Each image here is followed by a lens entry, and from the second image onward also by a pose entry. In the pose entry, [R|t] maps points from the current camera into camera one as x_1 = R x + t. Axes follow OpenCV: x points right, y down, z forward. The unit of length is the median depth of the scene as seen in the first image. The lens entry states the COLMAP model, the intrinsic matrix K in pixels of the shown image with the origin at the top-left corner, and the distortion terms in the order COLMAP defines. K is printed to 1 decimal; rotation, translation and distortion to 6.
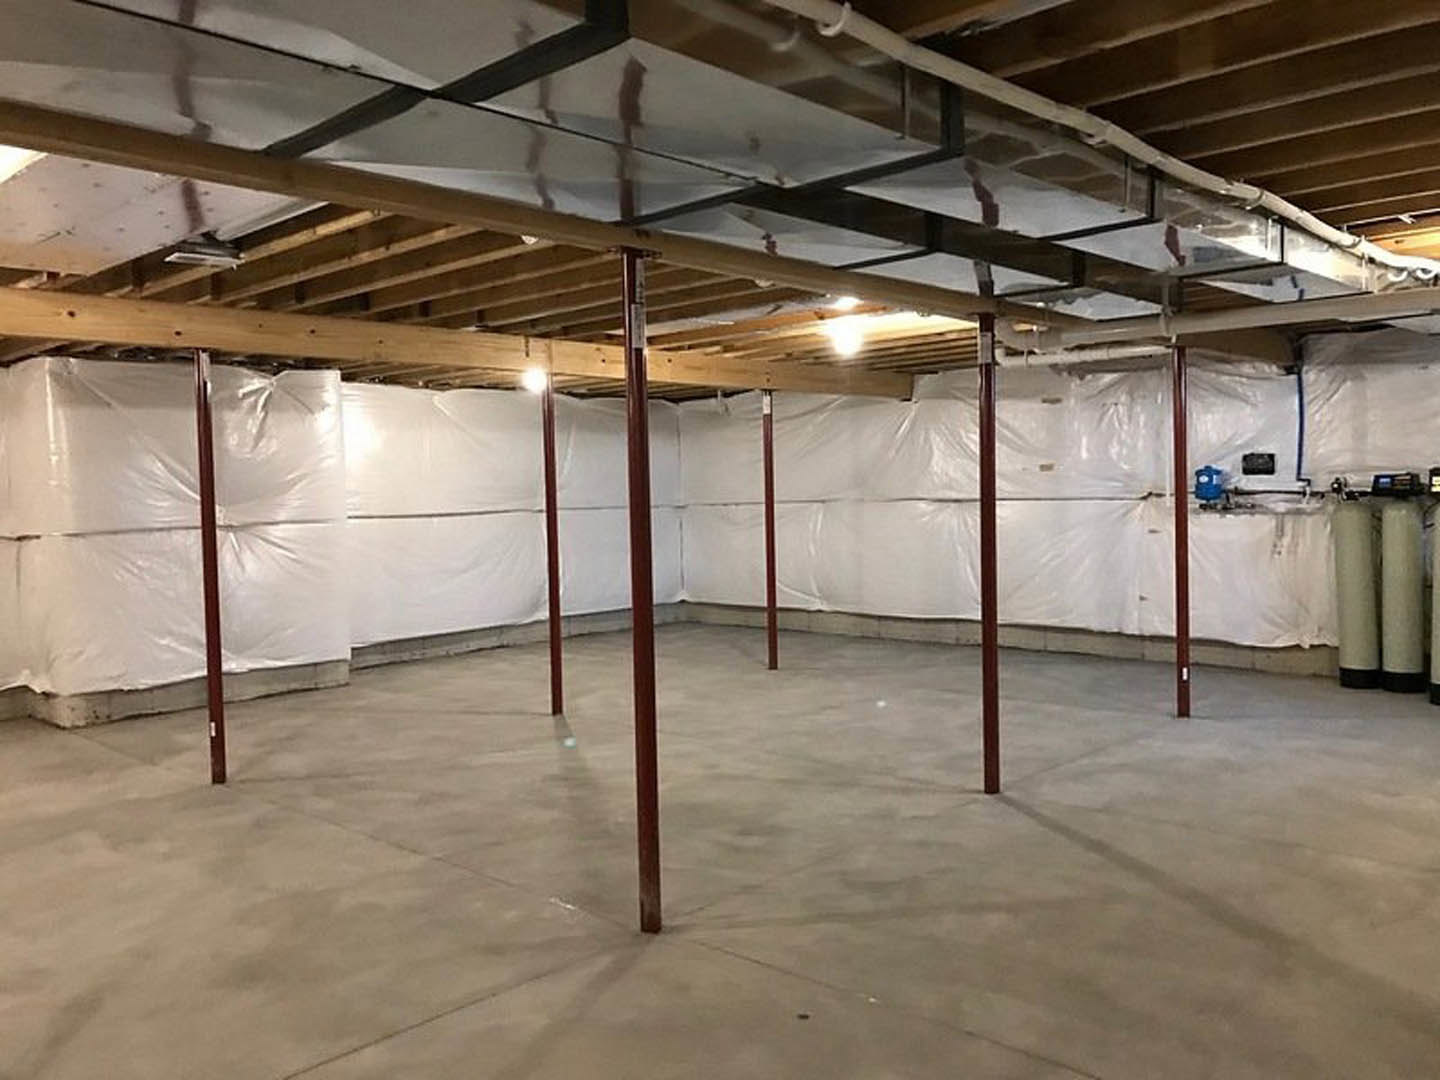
lens RADIAL K [[1164.4, 0, 710.4], [0, 1164.4, 532.1], [0, 0, 1]] dist [0.017653, -0.003601]
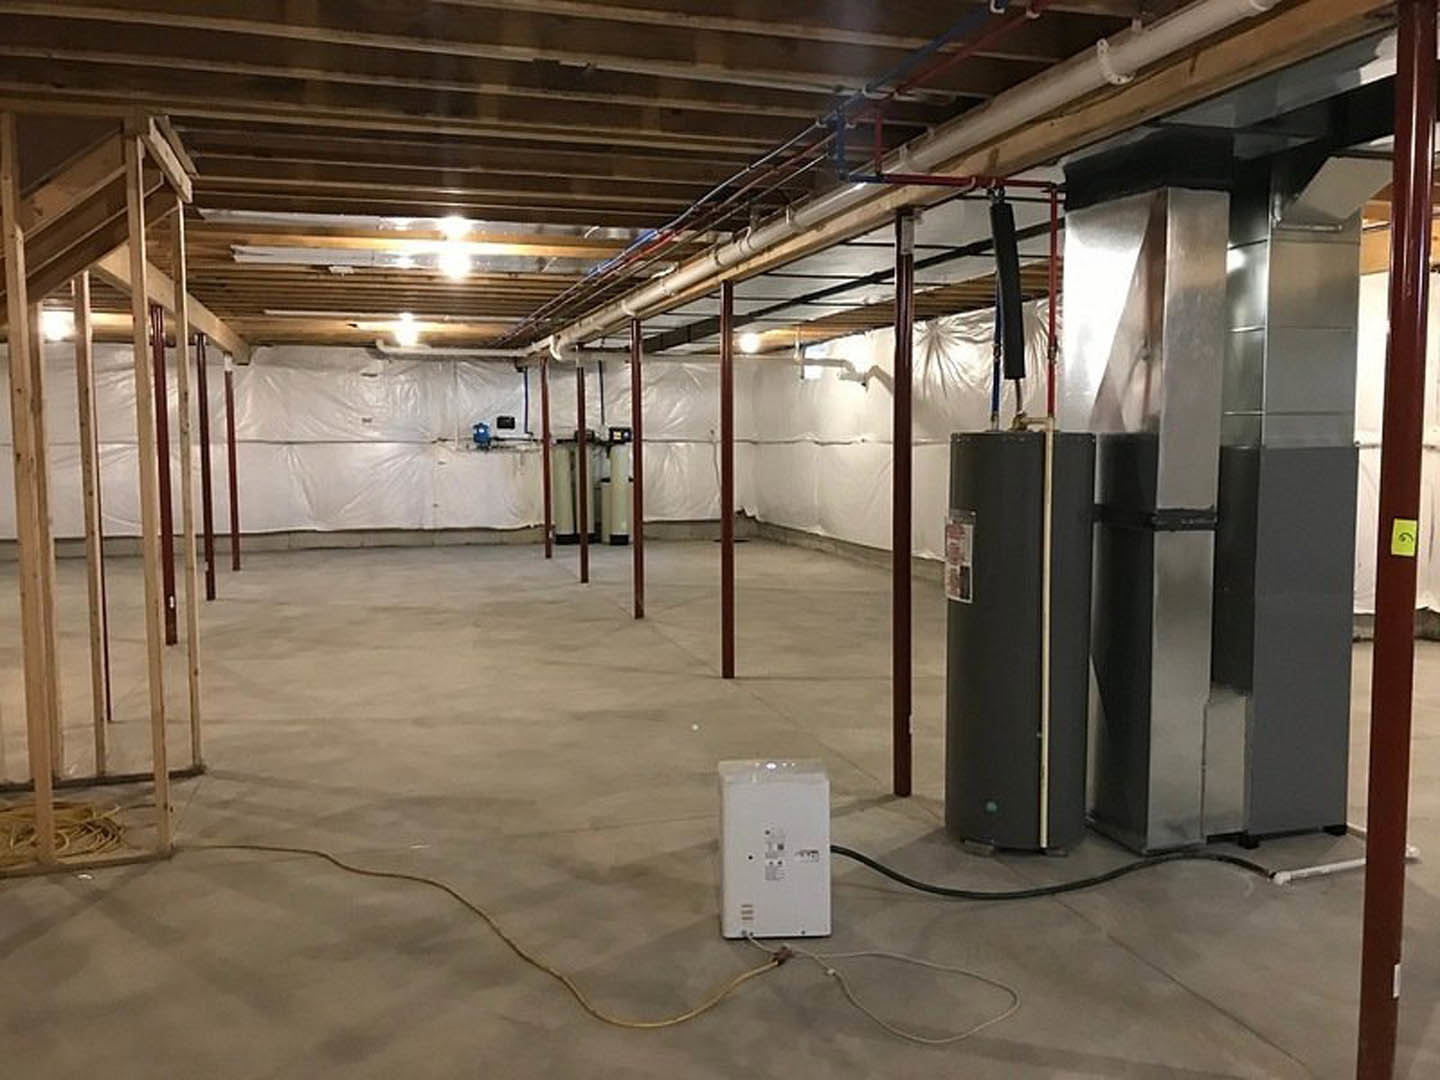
lens RADIAL K [[1164.4, 0, 721.4], [0, 1164.4, 537.8], [0, 0, 1]] dist [0.017653, -0.003601]
pose [[0.476954, -0.055520, 0.877173, -1.345908], [0.025636, 0.998457, 0.049257, 0.052103], [-0.878554, -0.001006, 0.477641, -0.151302]]
